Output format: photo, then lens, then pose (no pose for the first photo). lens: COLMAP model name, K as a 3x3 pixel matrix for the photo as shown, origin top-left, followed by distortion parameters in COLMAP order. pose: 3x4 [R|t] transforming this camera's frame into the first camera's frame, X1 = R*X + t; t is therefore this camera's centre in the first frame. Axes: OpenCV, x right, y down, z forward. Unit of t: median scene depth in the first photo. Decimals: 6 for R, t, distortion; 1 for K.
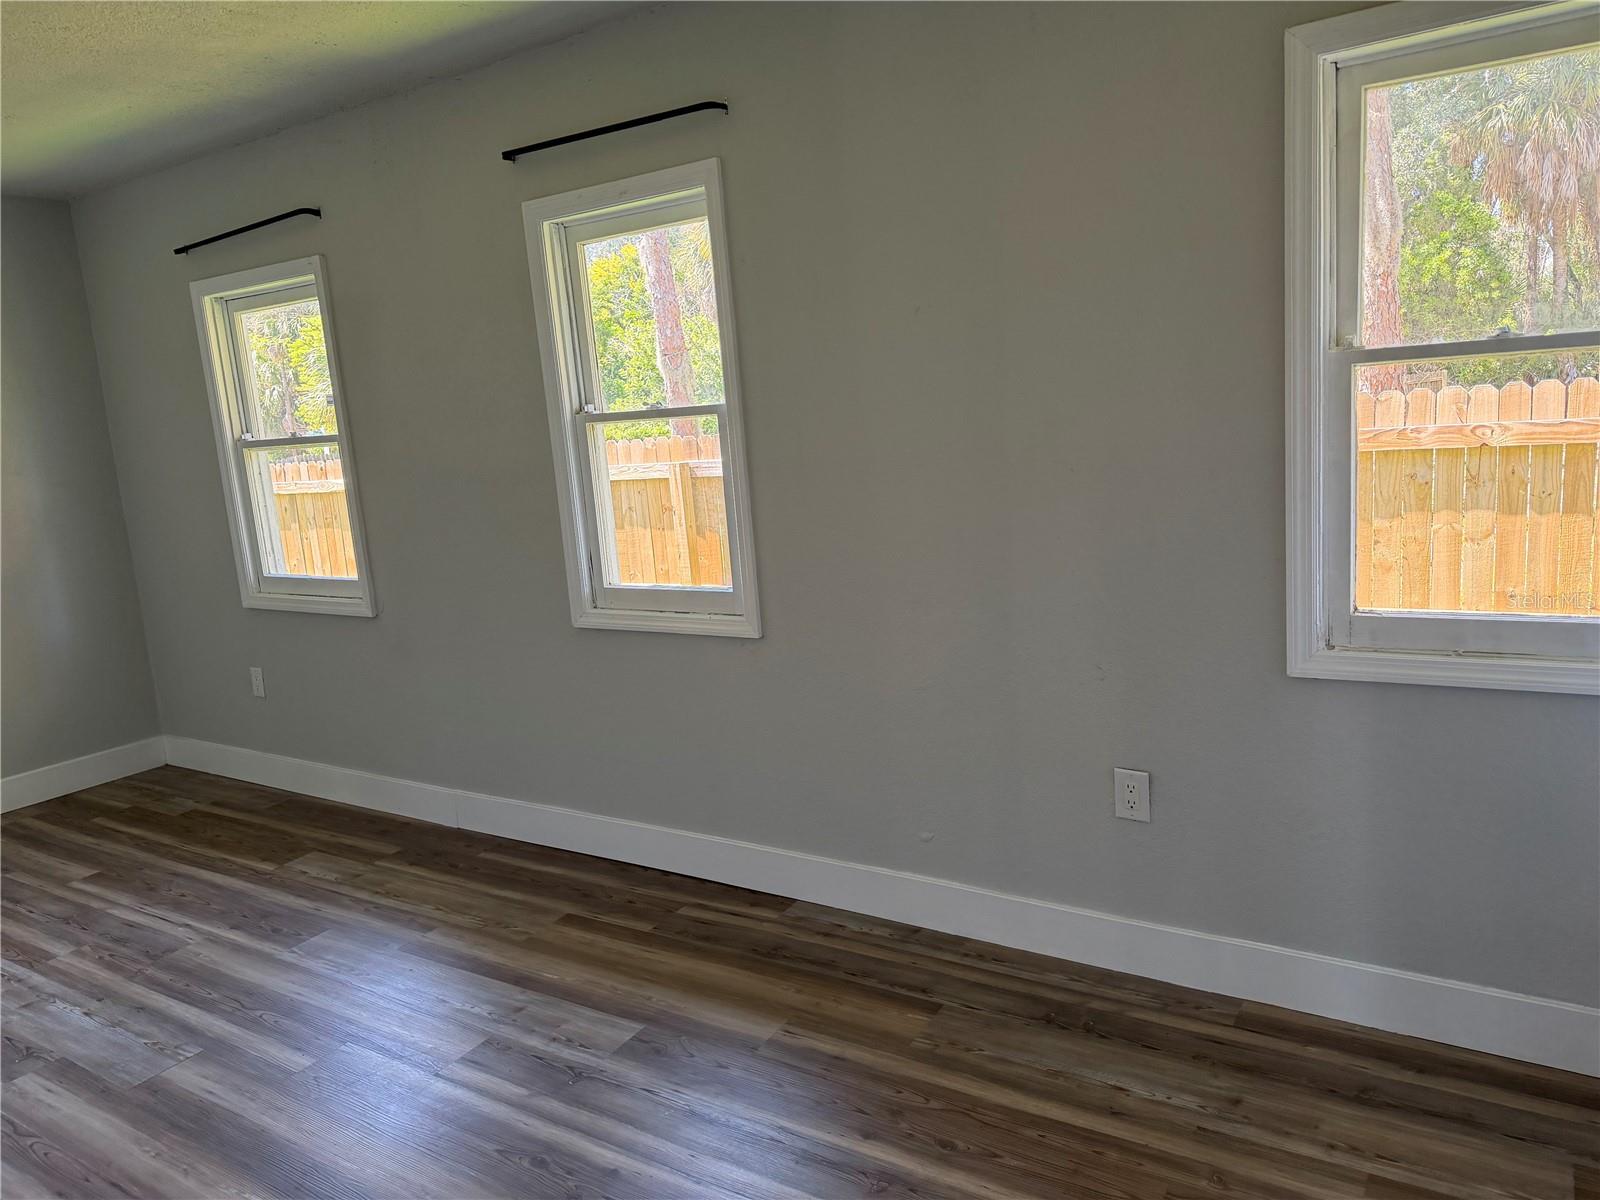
lens RADIAL K [[1129.5, 0, 802.7], [0, 1129.5, 589.6], [0, 0, 1]] dist [0.083521, -0.128720]
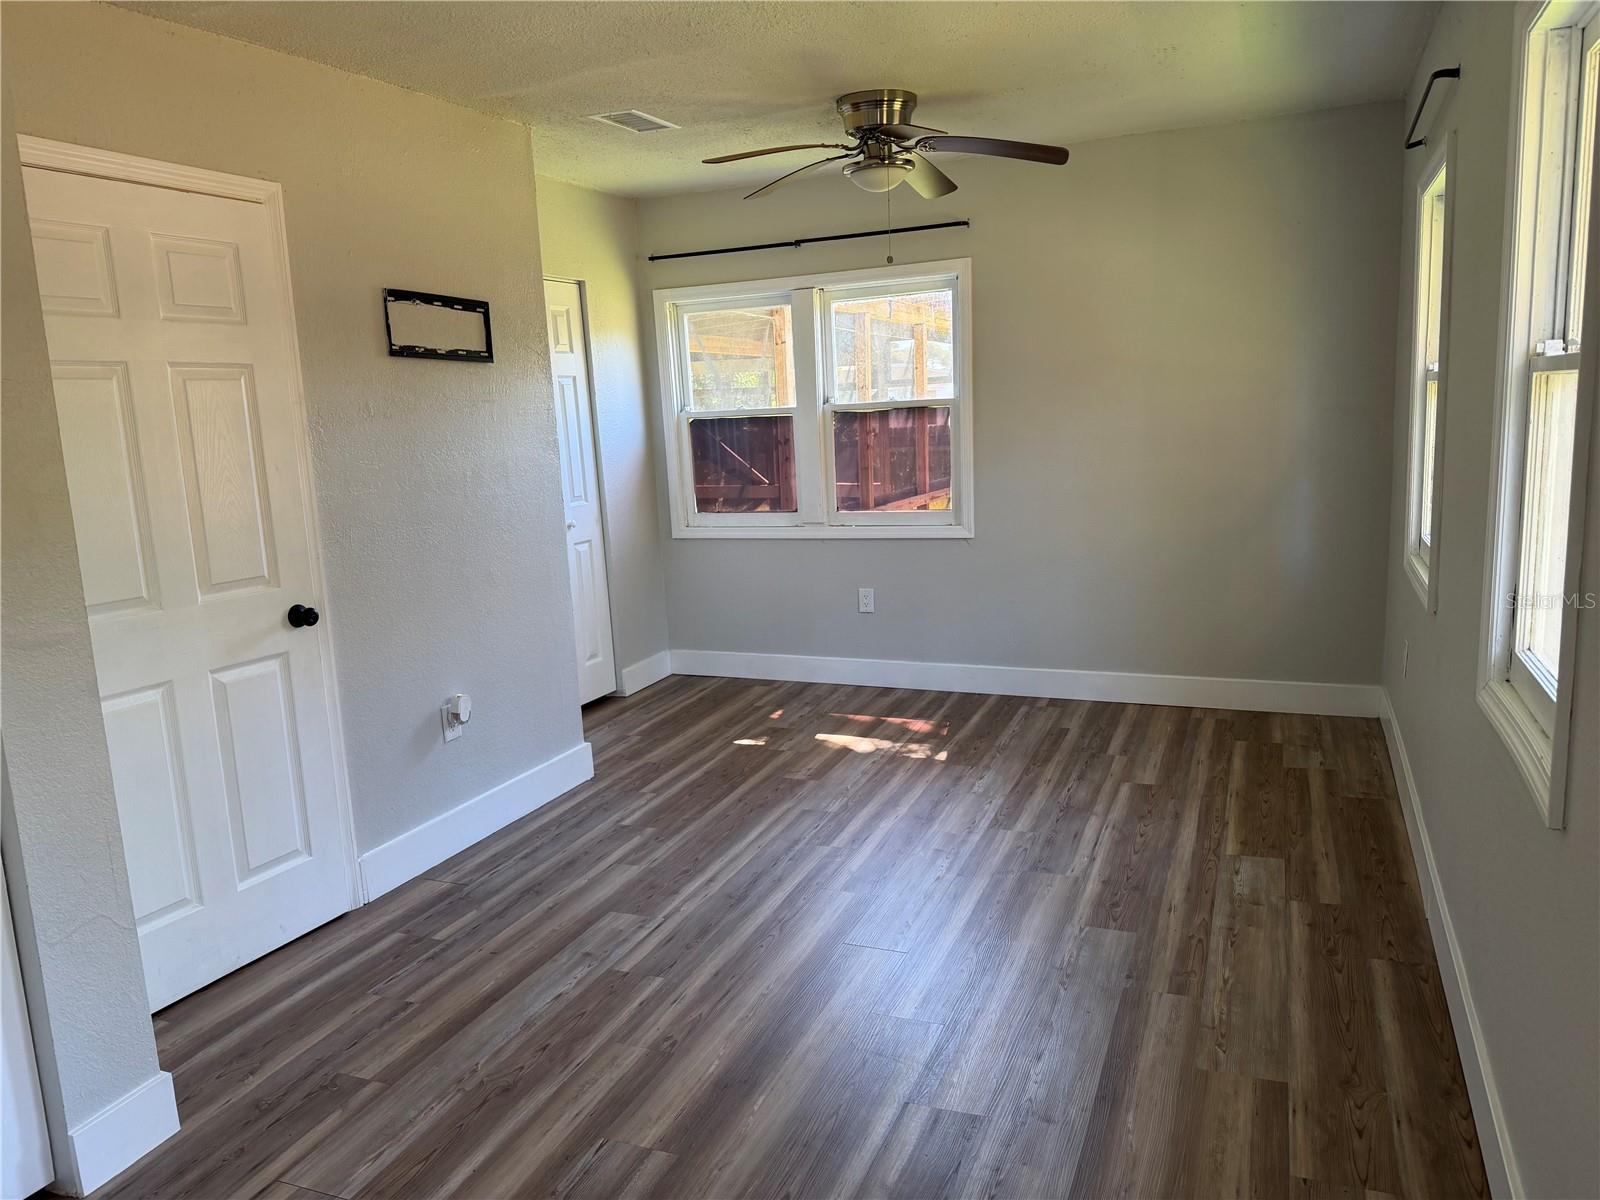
lens RADIAL K [[1123.2, 0, 802.6], [0, 1123.2, 599.3], [0, 0, 1]] dist [0.089490, -0.126088]
pose [[0.184820, 0.227333, -0.956118, 0.345870], [-0.127455, 0.970207, 0.206045, -0.112840], [0.974473, 0.083781, 0.208288, 0.541156]]
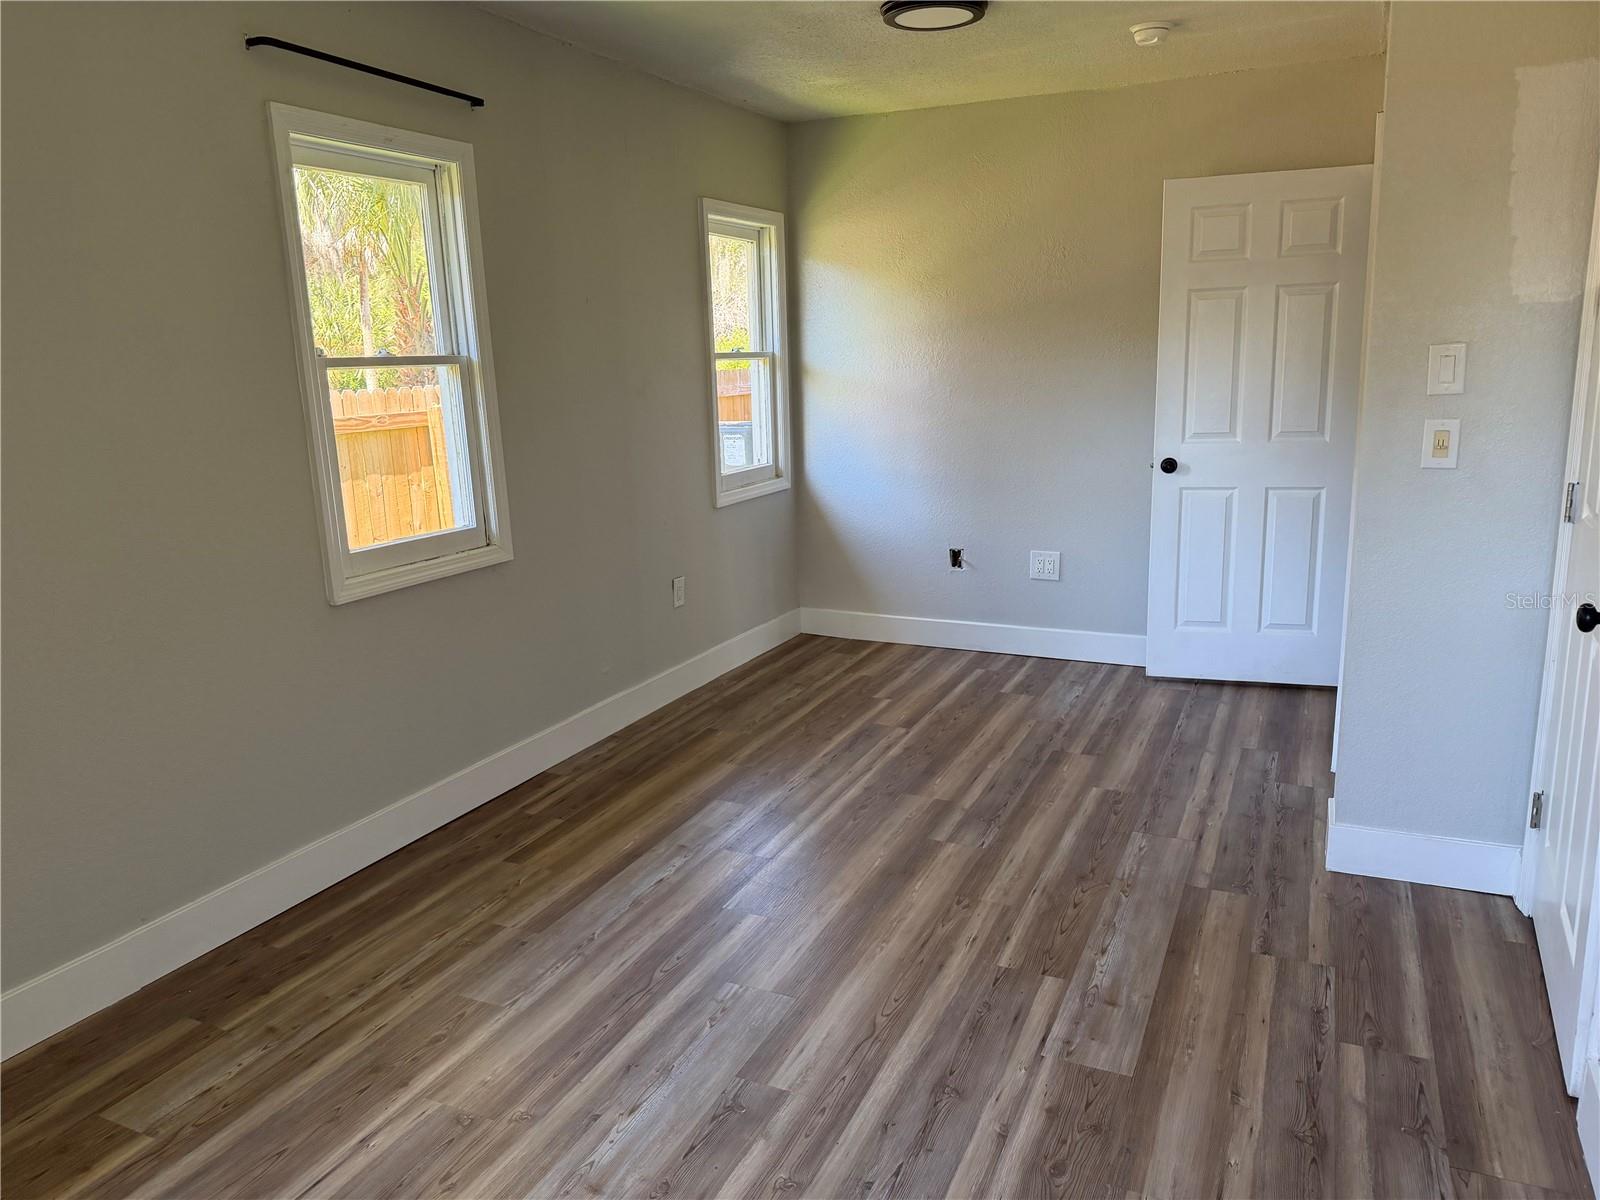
lens RADIAL K [[1123.2, 0, 802.6], [0, 1123.2, 599.3], [0, 0, 1]] dist [0.089490, -0.126088]
pose [[-0.142478, -0.129135, 0.981338, -1.193455], [0.204492, 0.966222, 0.156835, -0.038174], [-0.968444, 0.223021, -0.111258, 0.811888]]
